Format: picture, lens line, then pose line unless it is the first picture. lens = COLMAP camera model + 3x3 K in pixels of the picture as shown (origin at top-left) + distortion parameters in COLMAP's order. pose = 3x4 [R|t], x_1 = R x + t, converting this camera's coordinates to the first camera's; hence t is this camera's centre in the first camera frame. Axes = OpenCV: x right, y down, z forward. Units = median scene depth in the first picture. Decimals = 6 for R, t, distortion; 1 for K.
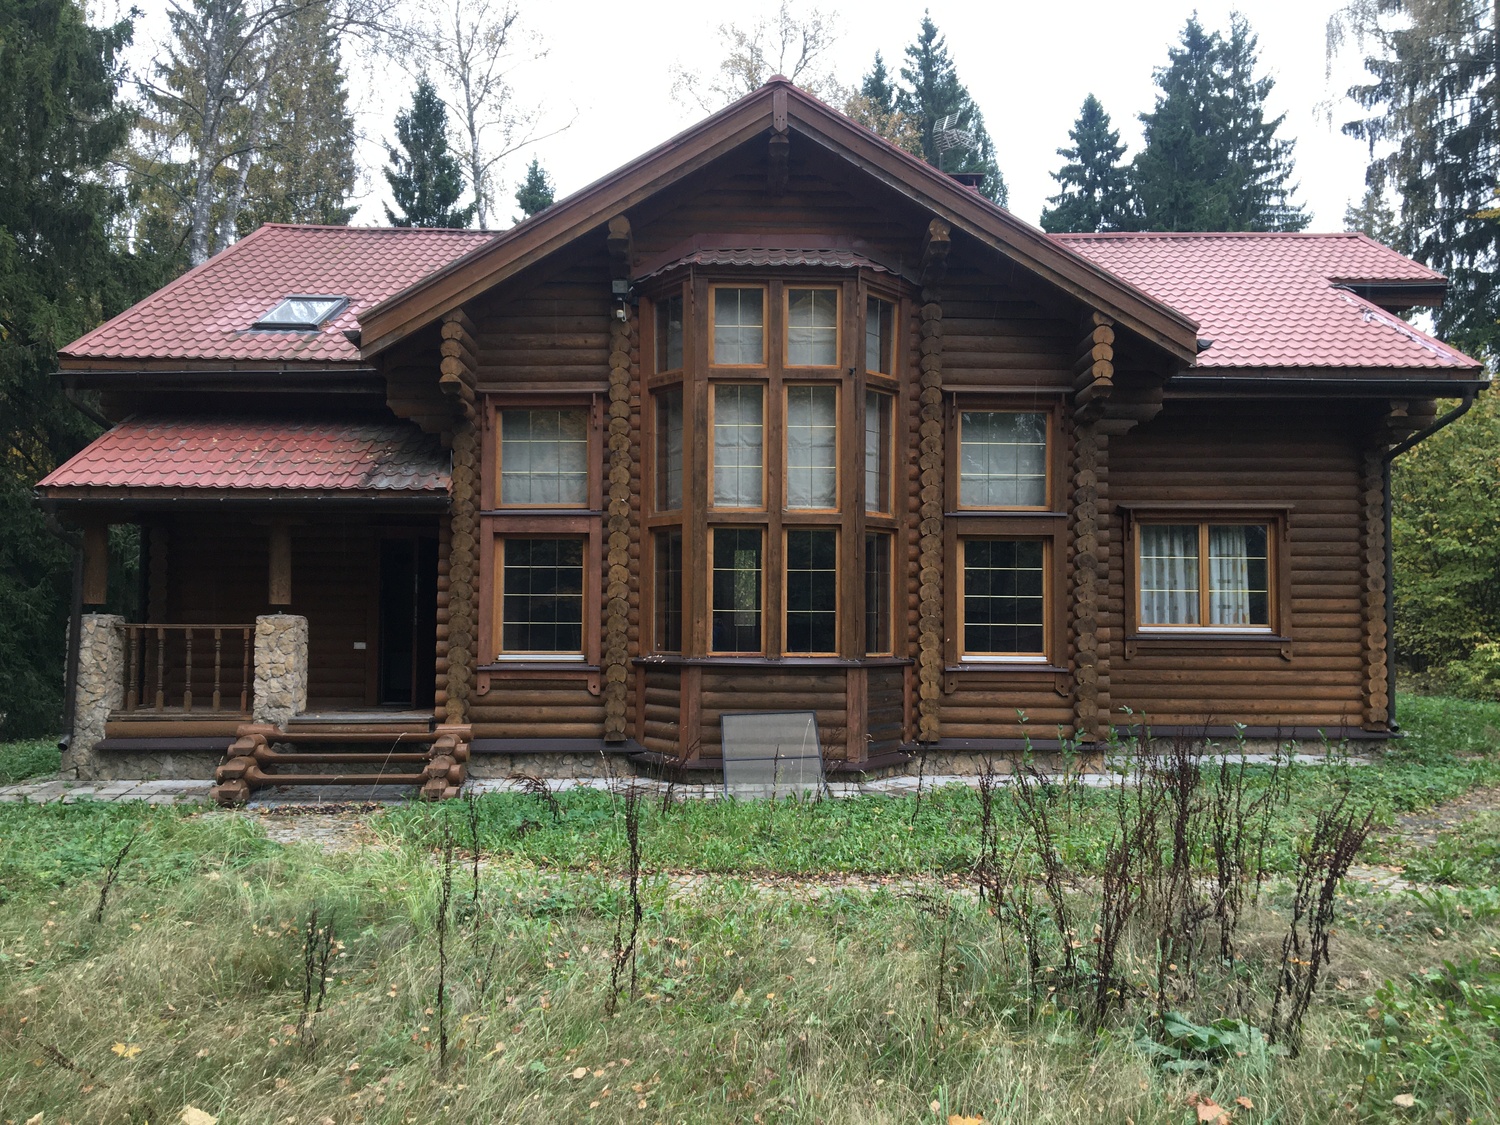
lens RADIAL K [[1247.4, 0, 752.7], [0, 1247.4, 559.3], [0, 0, 1]] dist [0.038117, -0.053834]
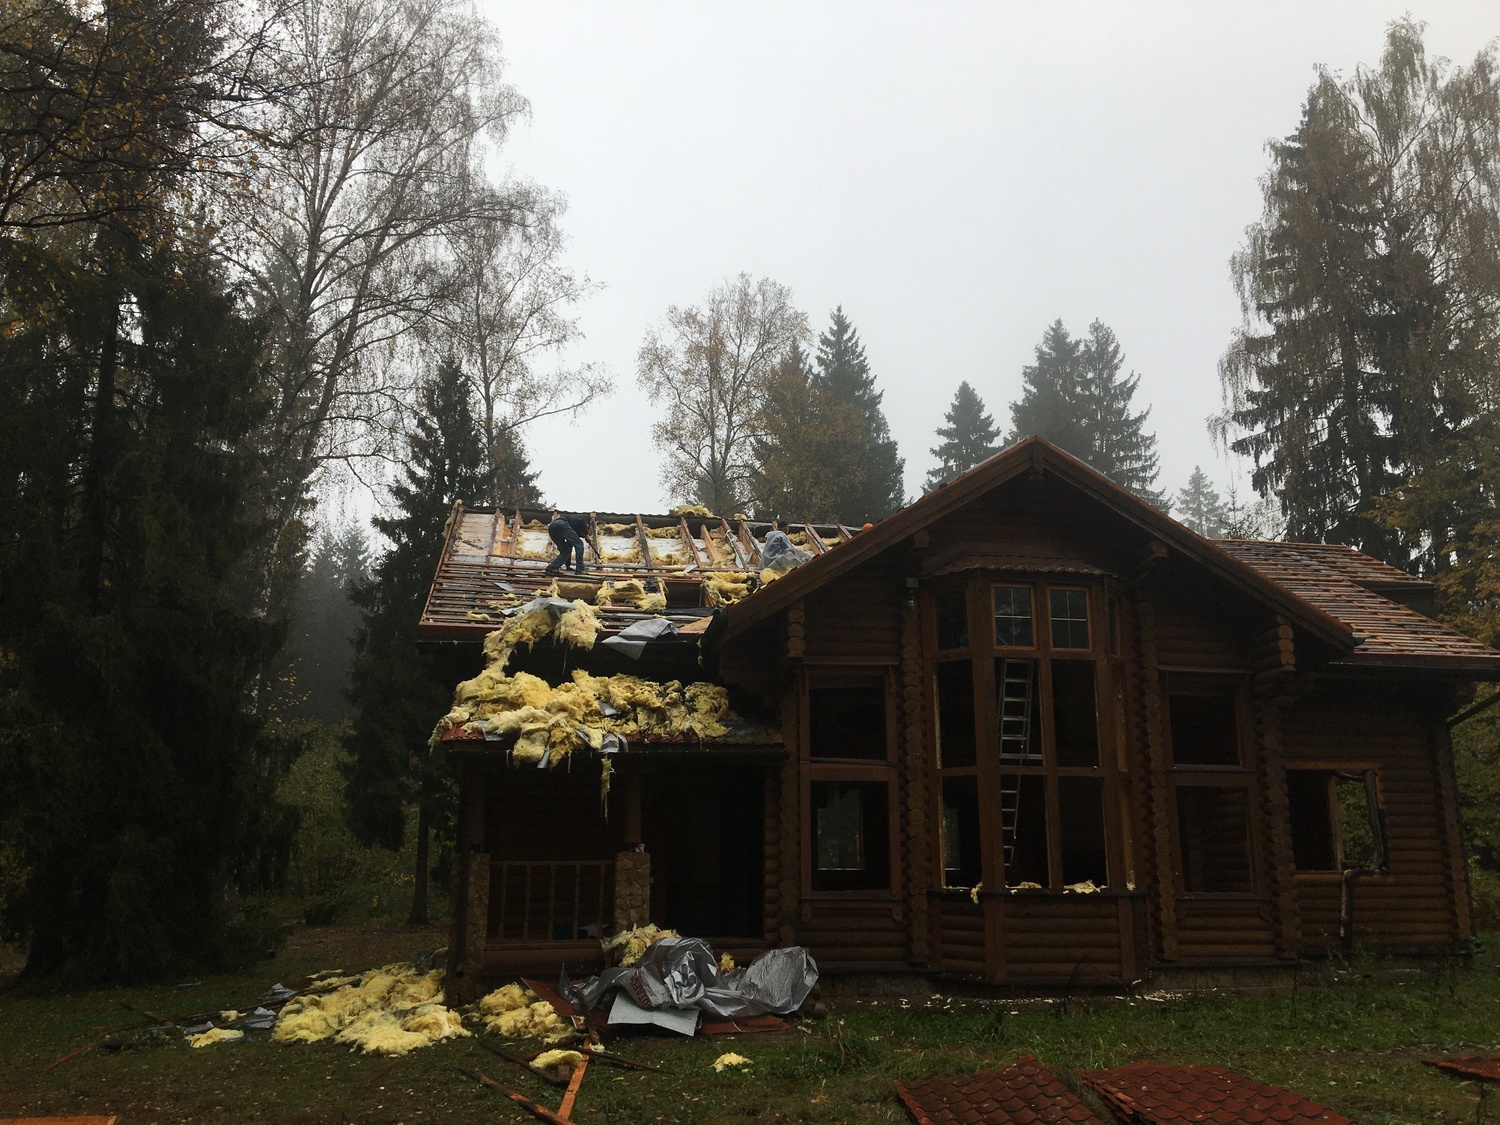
lens RADIAL K [[1247.4, 0, 755.1], [0, 1247.4, 558.1], [0, 0, 1]] dist [0.038117, -0.053834]
pose [[0.988183, 0.033140, 0.149652, -0.109867], [-0.004002, 0.981593, -0.190941, -0.000591], [-0.153226, 0.188085, 0.970127, -0.047384]]
